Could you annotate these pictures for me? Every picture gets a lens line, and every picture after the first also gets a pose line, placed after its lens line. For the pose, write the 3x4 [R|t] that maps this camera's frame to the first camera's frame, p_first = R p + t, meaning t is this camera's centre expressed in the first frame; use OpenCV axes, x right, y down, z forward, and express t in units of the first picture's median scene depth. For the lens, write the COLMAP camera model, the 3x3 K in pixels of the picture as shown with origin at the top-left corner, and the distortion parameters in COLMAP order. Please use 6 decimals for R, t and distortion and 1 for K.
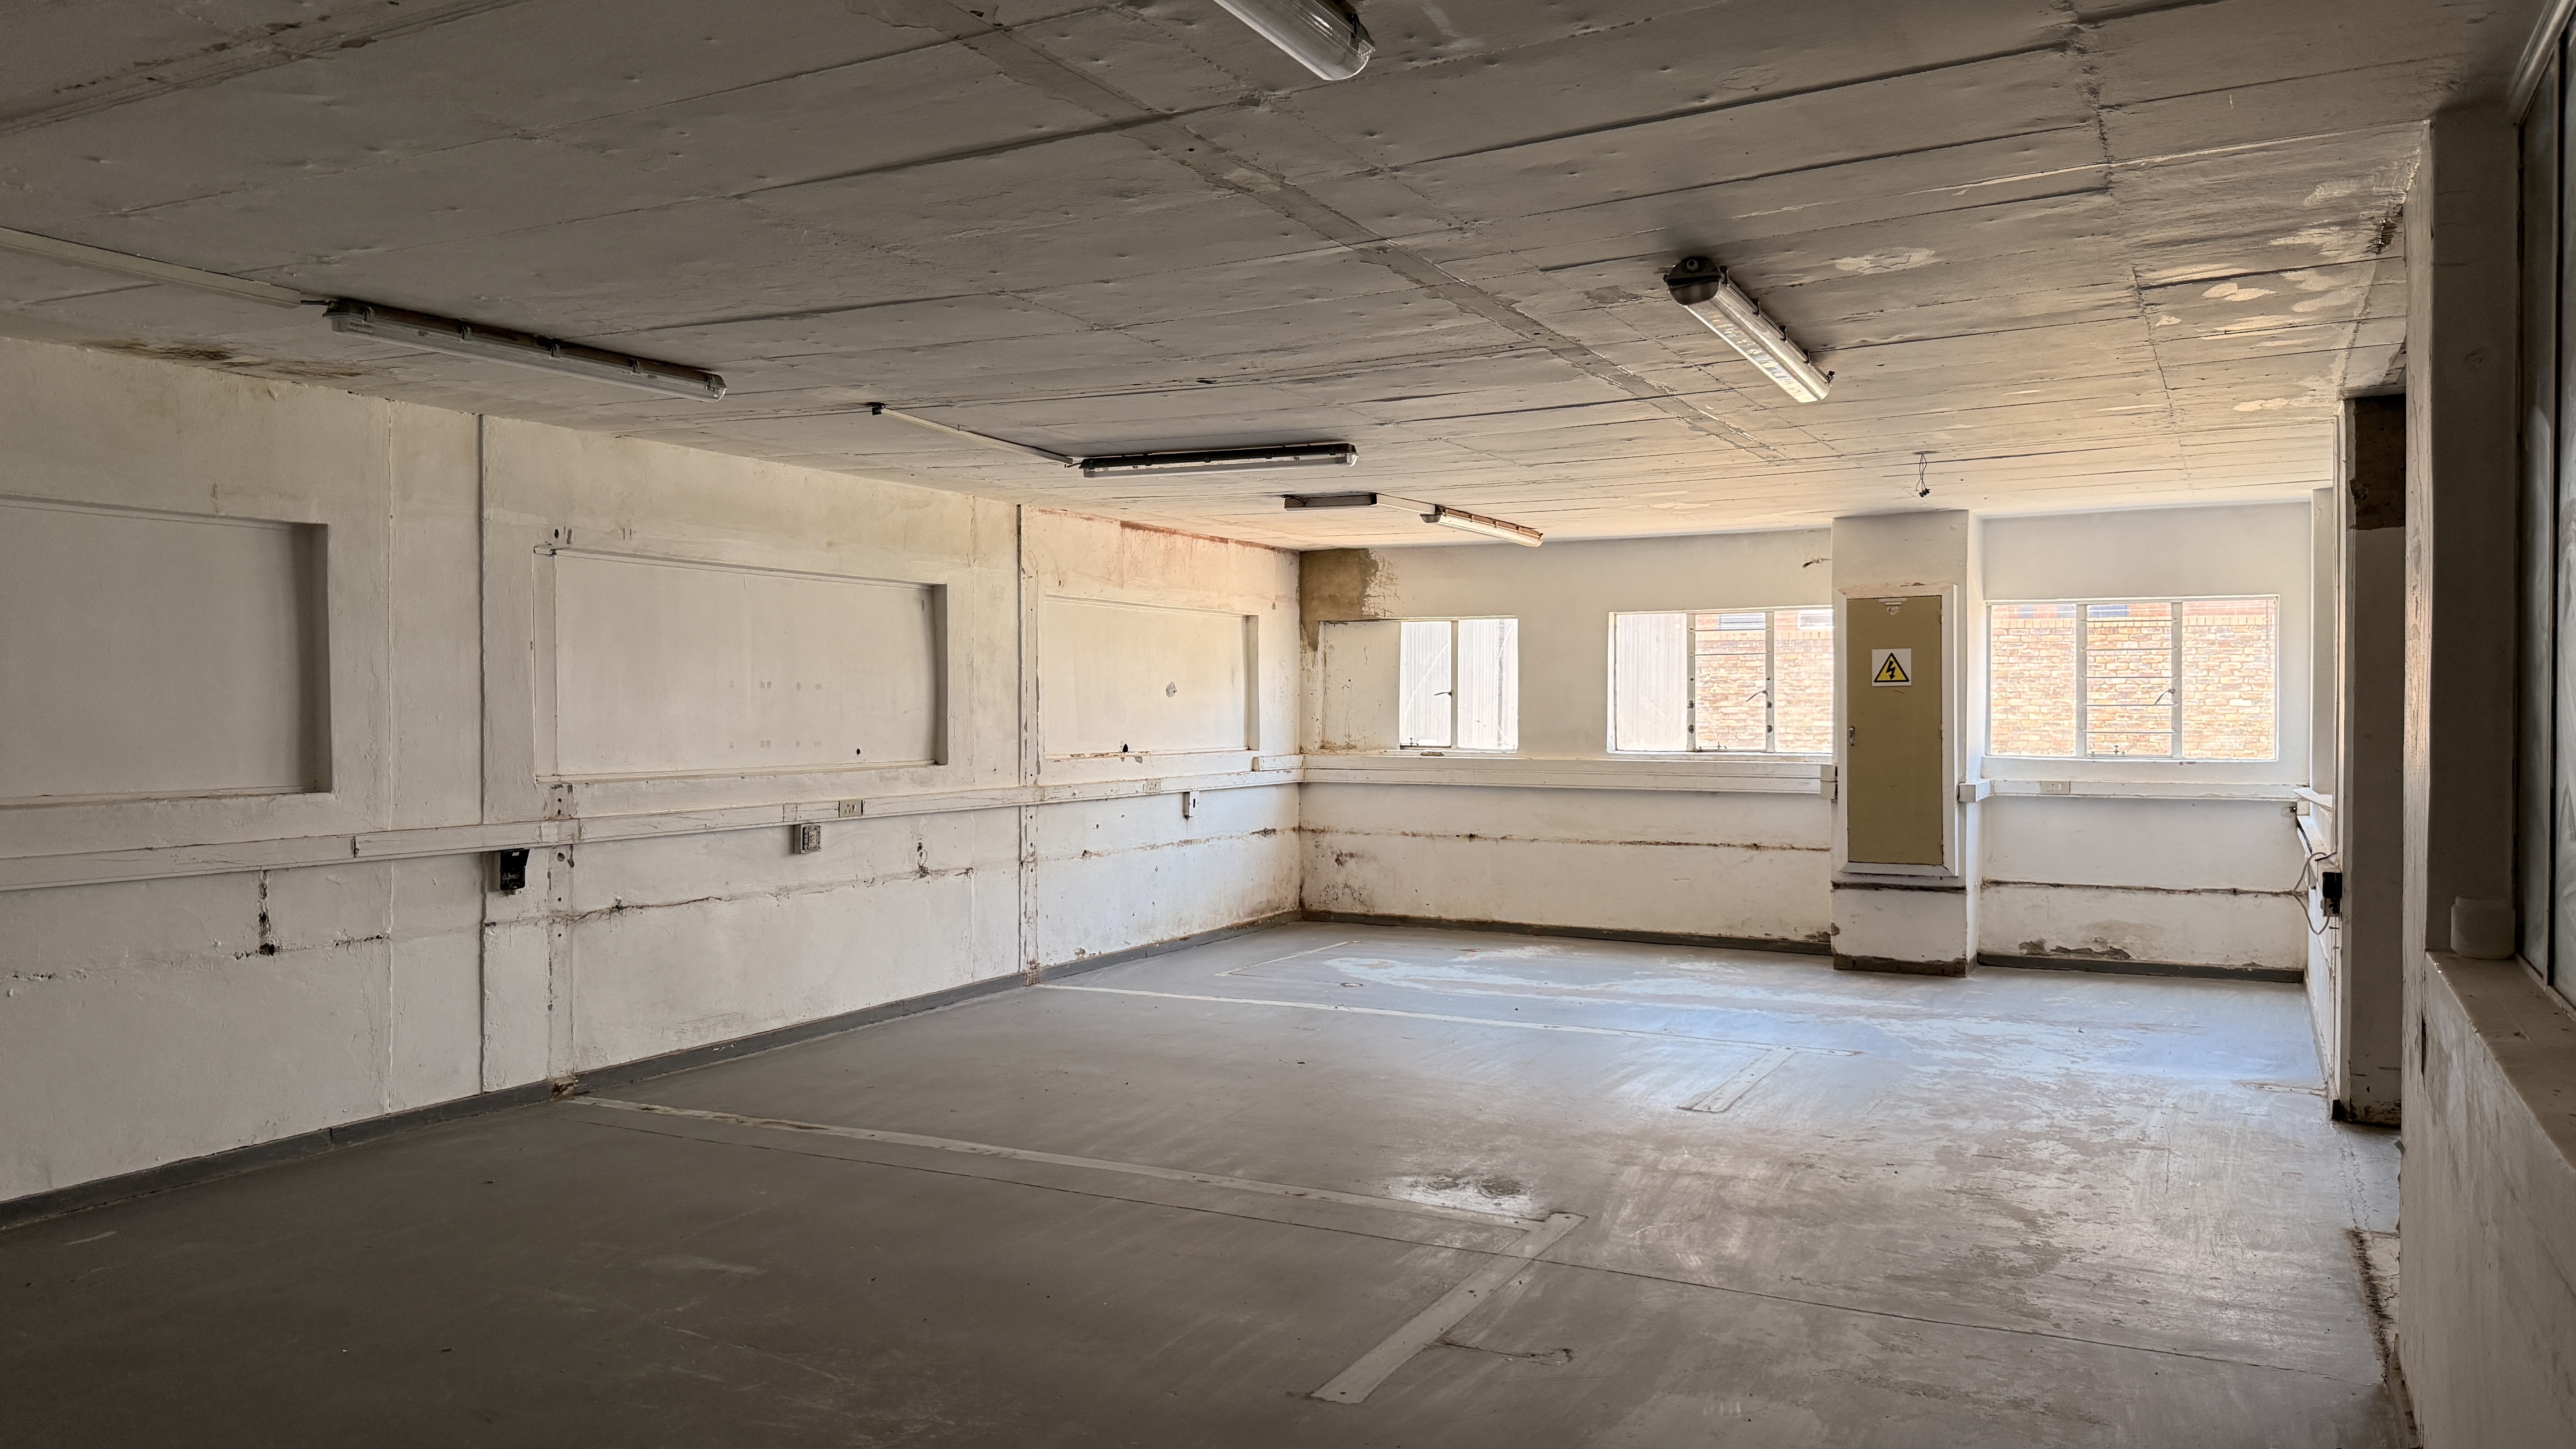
lens RADIAL K [[1793.3, 0, 1271.2], [0, 1793.3, 728.3], [0, 0, 1]] dist [0.078575, -0.110061]
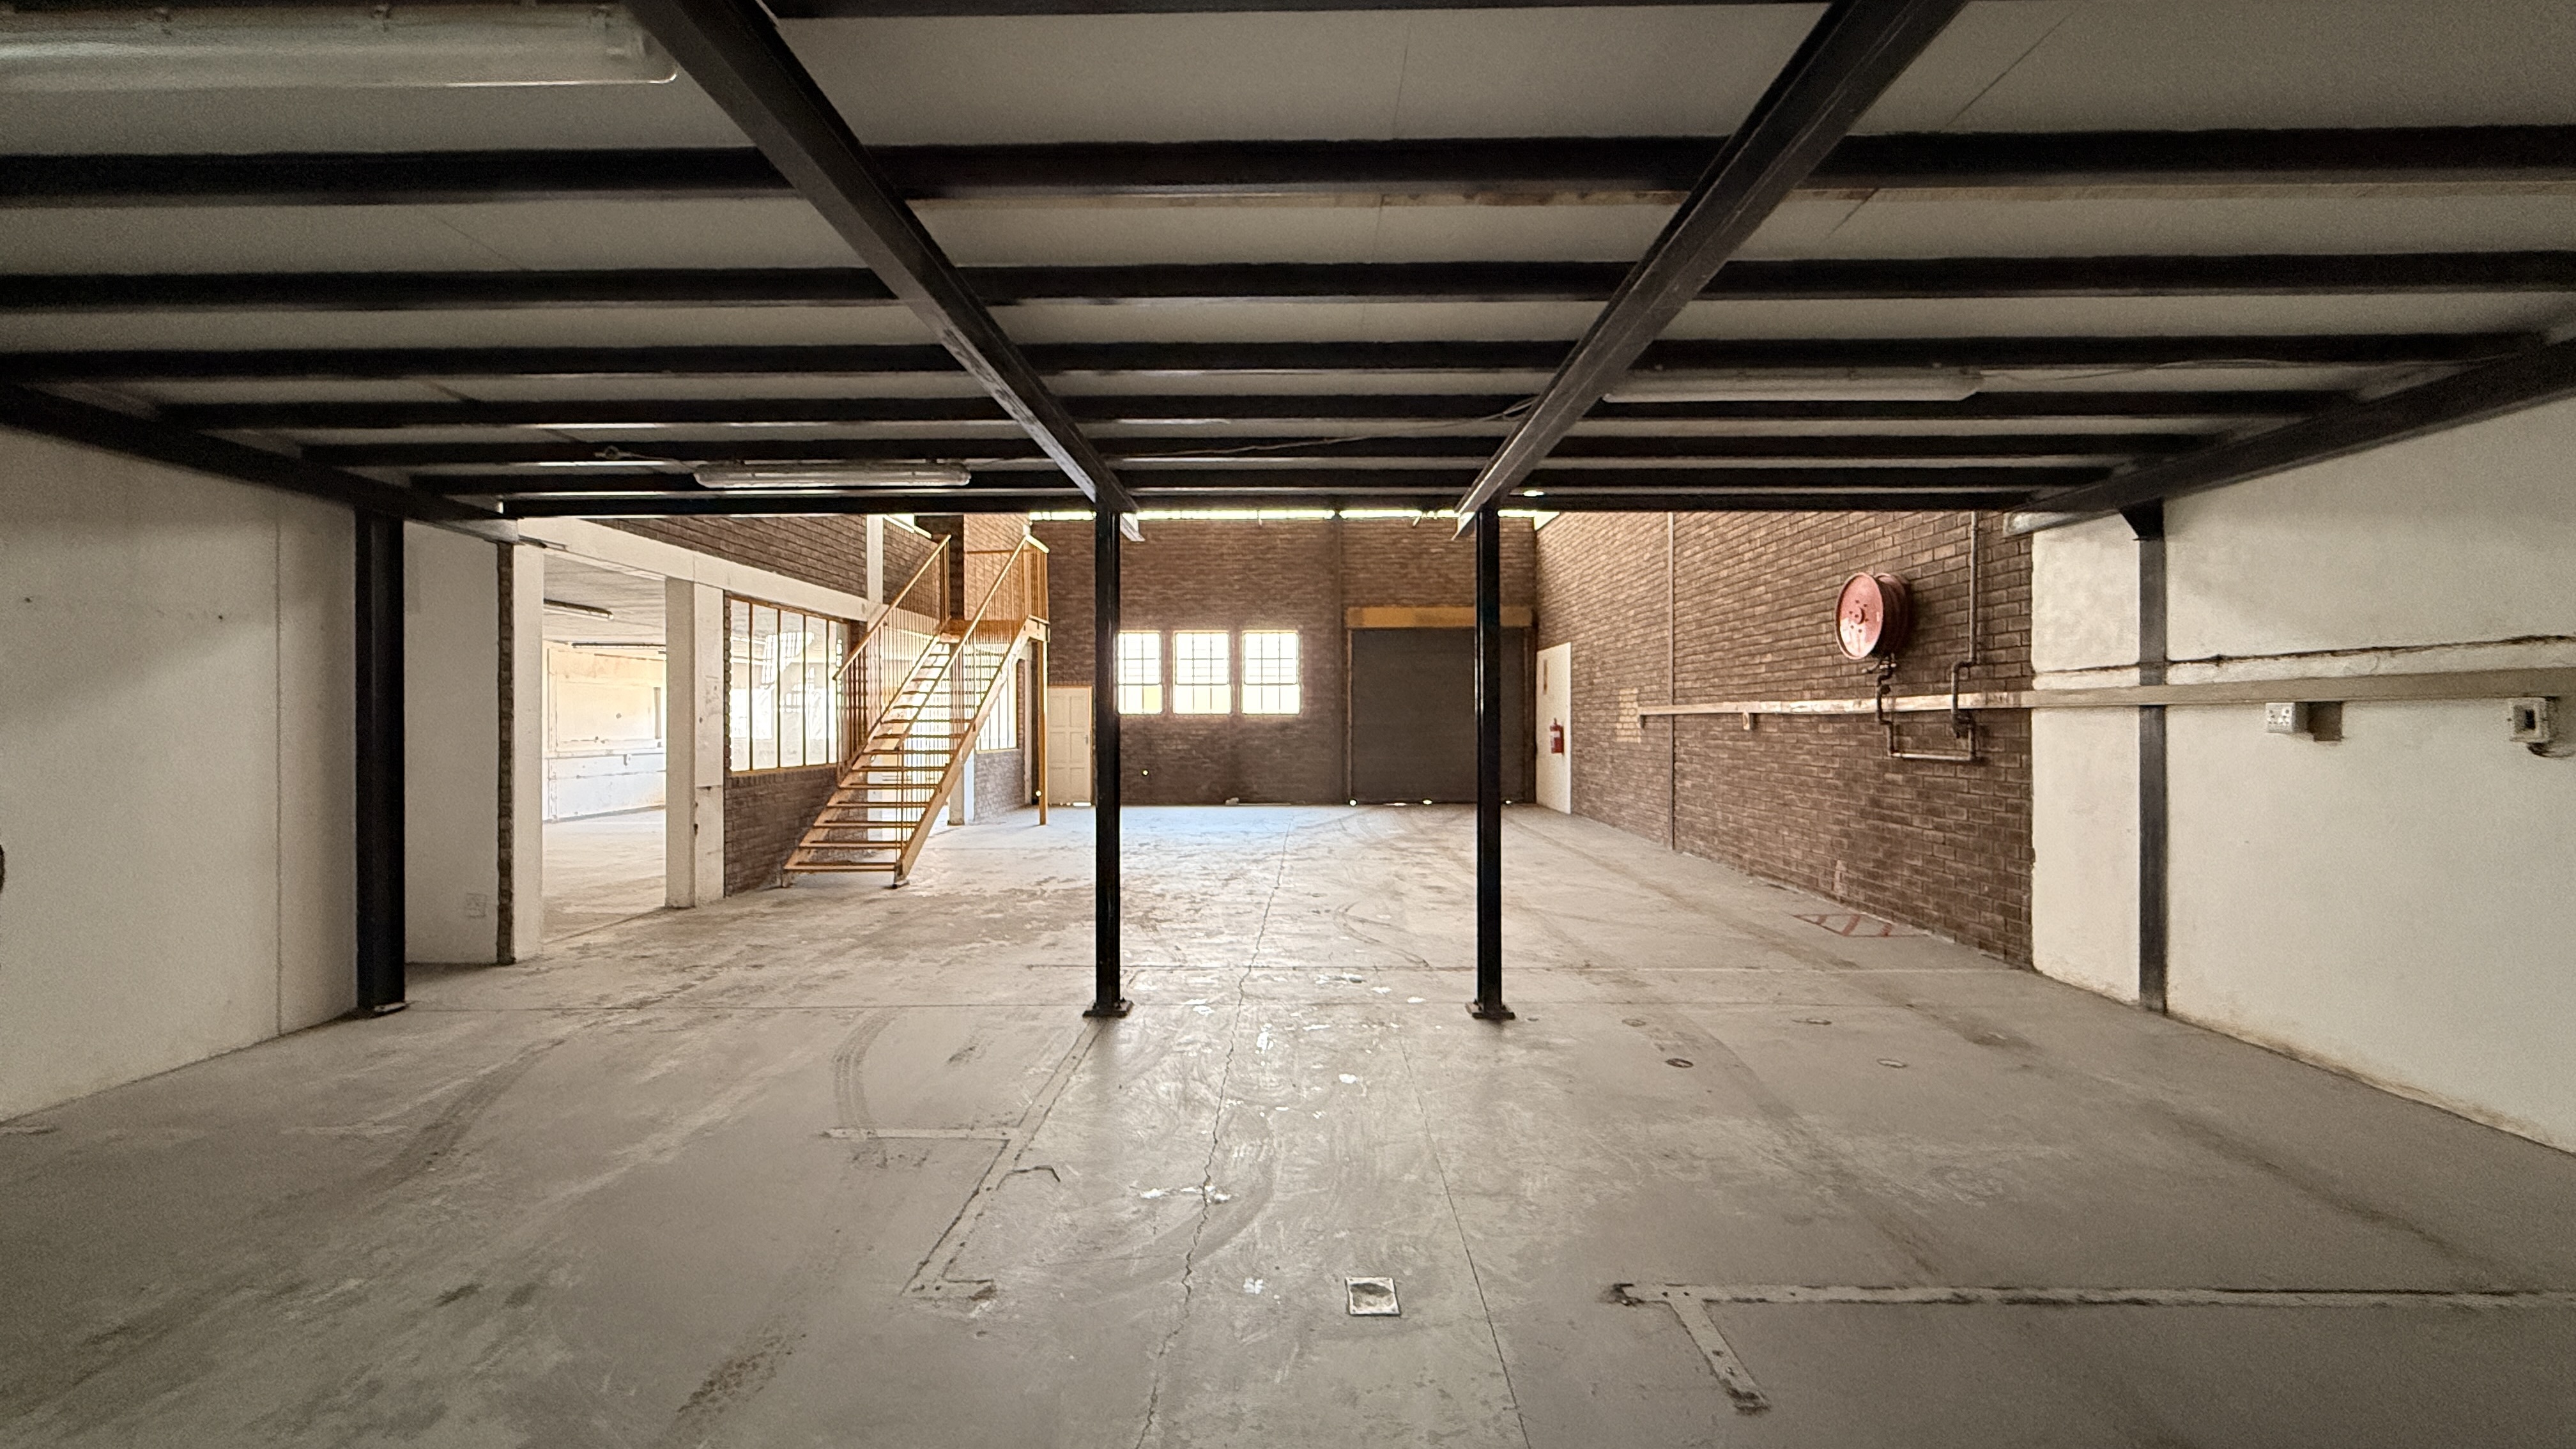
lens RADIAL K [[1028.3, 0, 1264.3], [0, 1028.3, 719.2], [0, 0, 1]] dist [0.000680, -0.000380]
pose [[0.895466, 0.001080, 0.445129, 0.122326], [0.005082, 0.999907, -0.012649, 0.006961], [-0.445101, 0.013589, 0.895377, -0.782024]]
